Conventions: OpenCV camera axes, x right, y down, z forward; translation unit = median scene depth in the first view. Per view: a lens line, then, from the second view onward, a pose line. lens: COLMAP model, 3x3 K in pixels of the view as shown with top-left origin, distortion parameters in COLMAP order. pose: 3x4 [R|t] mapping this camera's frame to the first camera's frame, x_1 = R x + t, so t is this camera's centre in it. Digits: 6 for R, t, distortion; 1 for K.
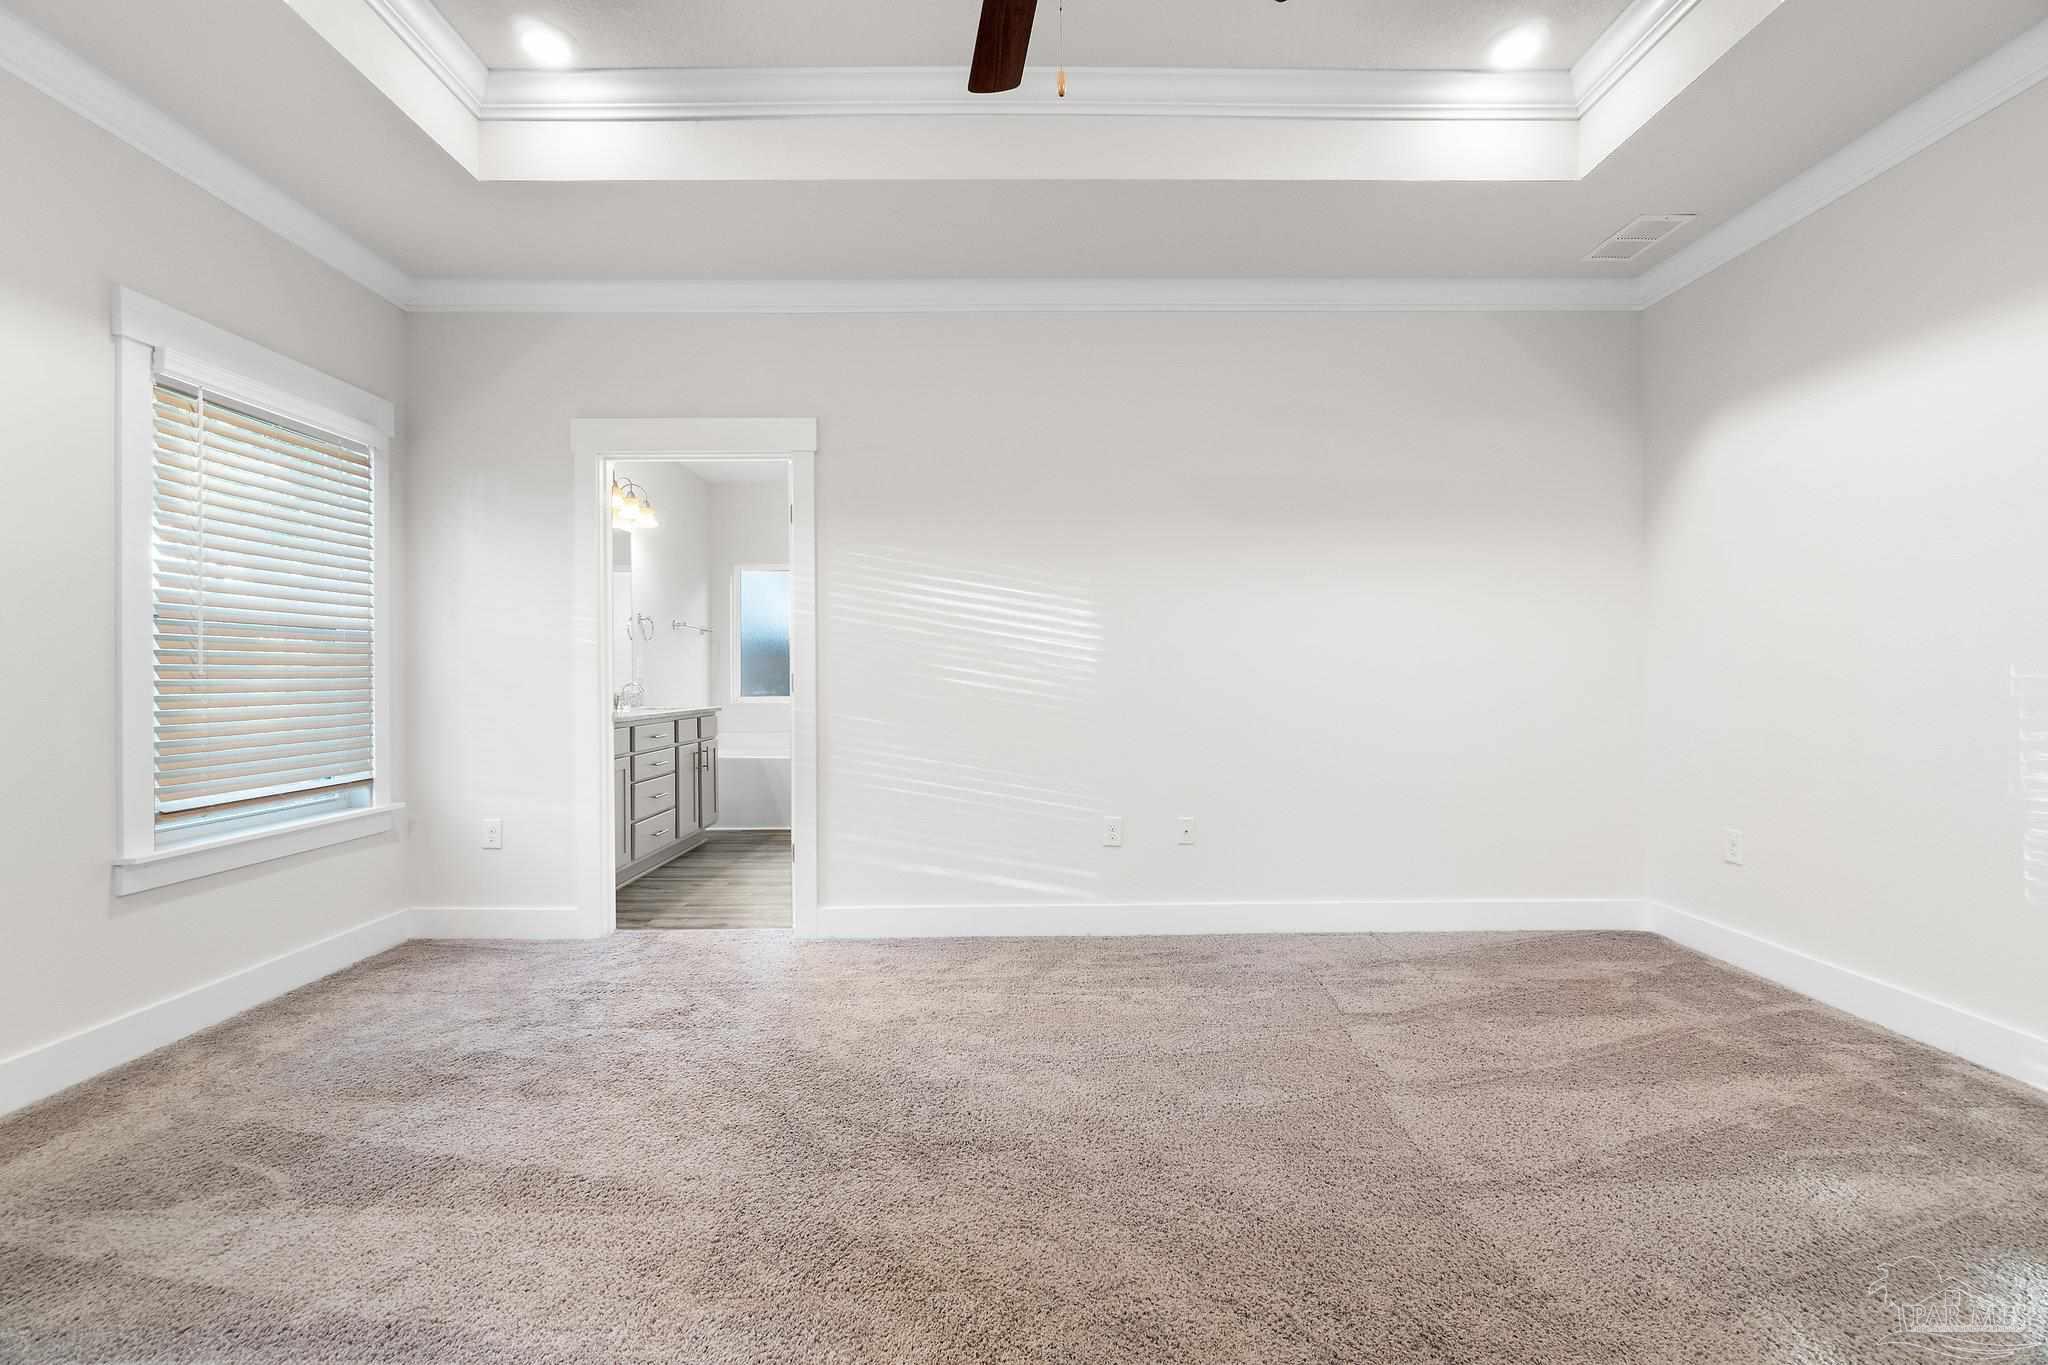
lens RADIAL K [[877.2, 0, 1021.6], [0, 877.2, 675.1], [0, 0, 1]] dist [-0.008878, 0.003261]
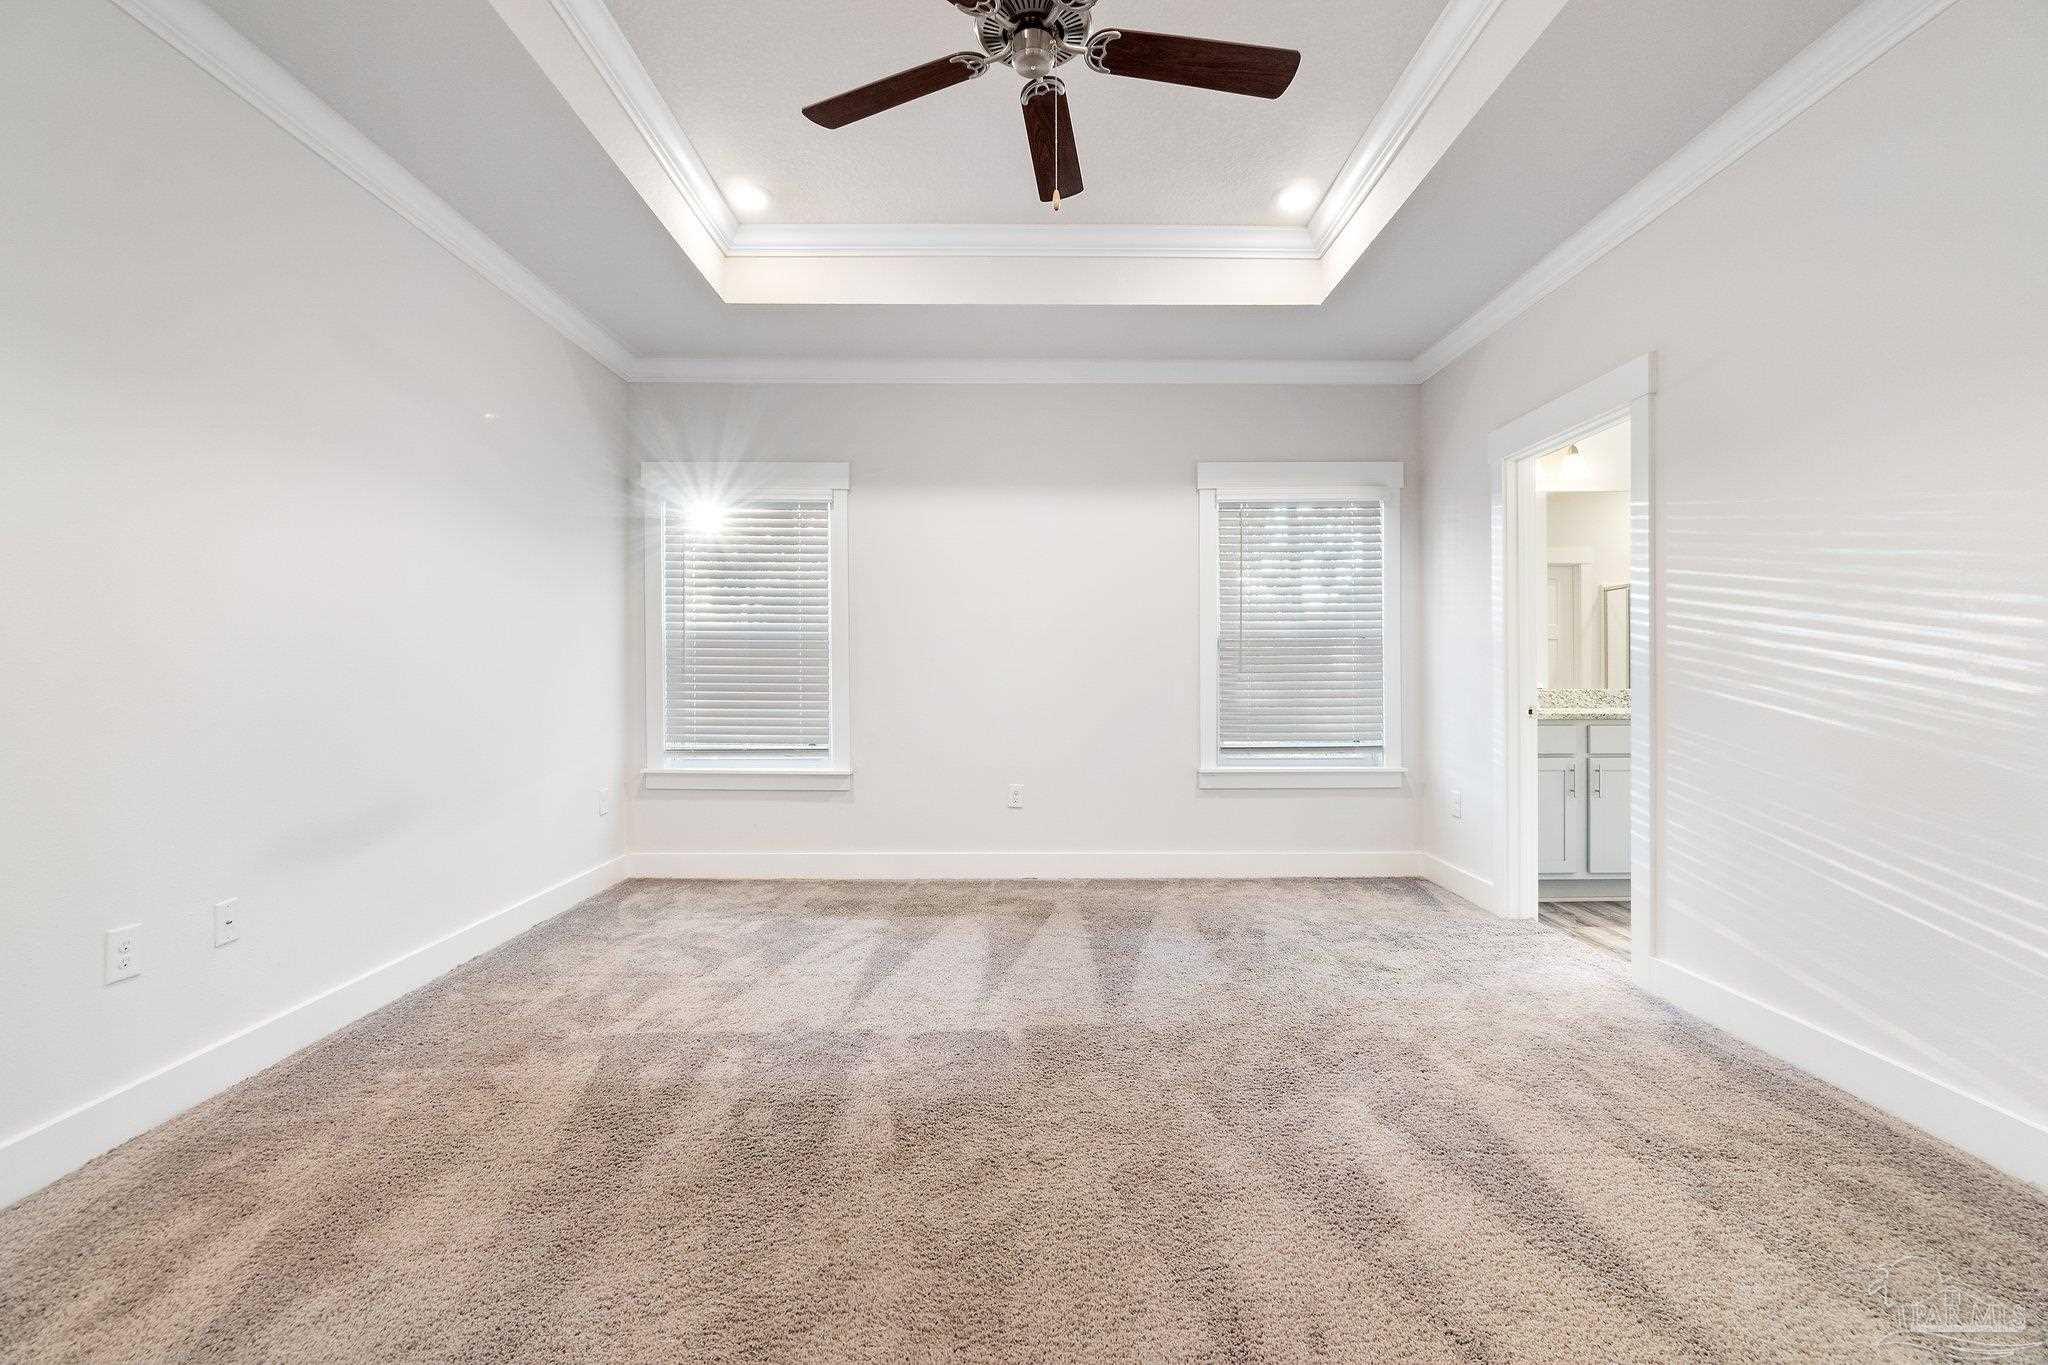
lens RADIAL K [[877.2, 0, 1021.2], [0, 877.2, 674.6], [0, 0, 1]] dist [-0.008878, 0.003261]
pose [[-0.006249, 0.007212, -0.999954, 0.613563], [0.004688, 0.999963, 0.007183, -0.004758], [0.999969, -0.004643, -0.006283, 0.448608]]
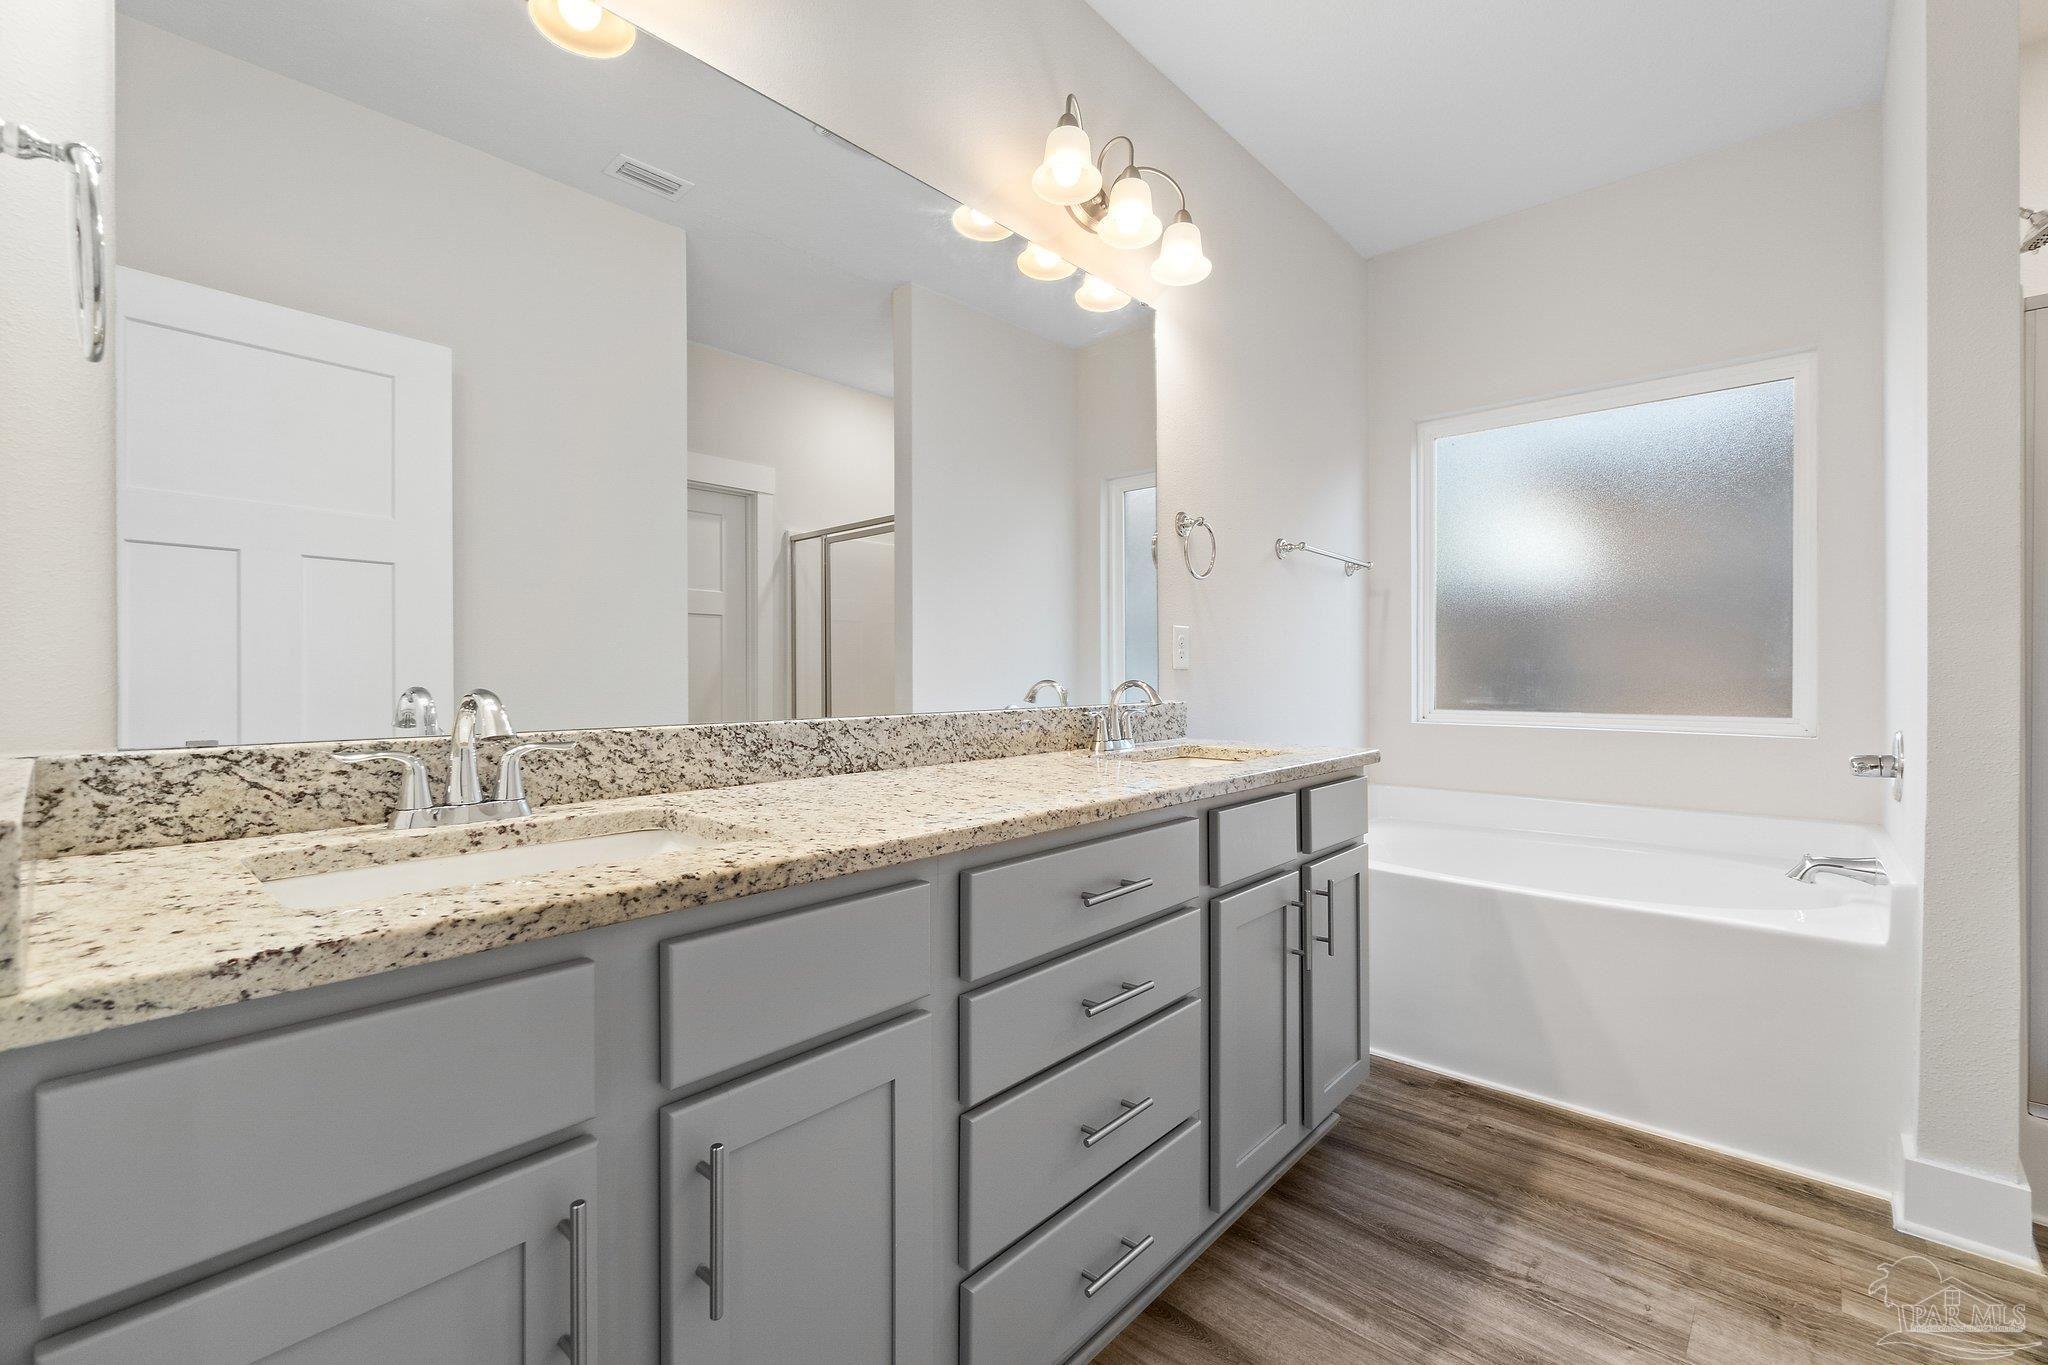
lens RADIAL K [[877.2, 0, 1020.3], [0, 877.2, 680.5], [0, 0, 1]] dist [-0.008878, 0.003261]
pose [[0.734186, 0.011182, -0.678856, -0.364056], [-0.000719, 0.999877, 0.015693, 0.005198], [0.678947, -0.011034, 0.734104, 1.113543]]
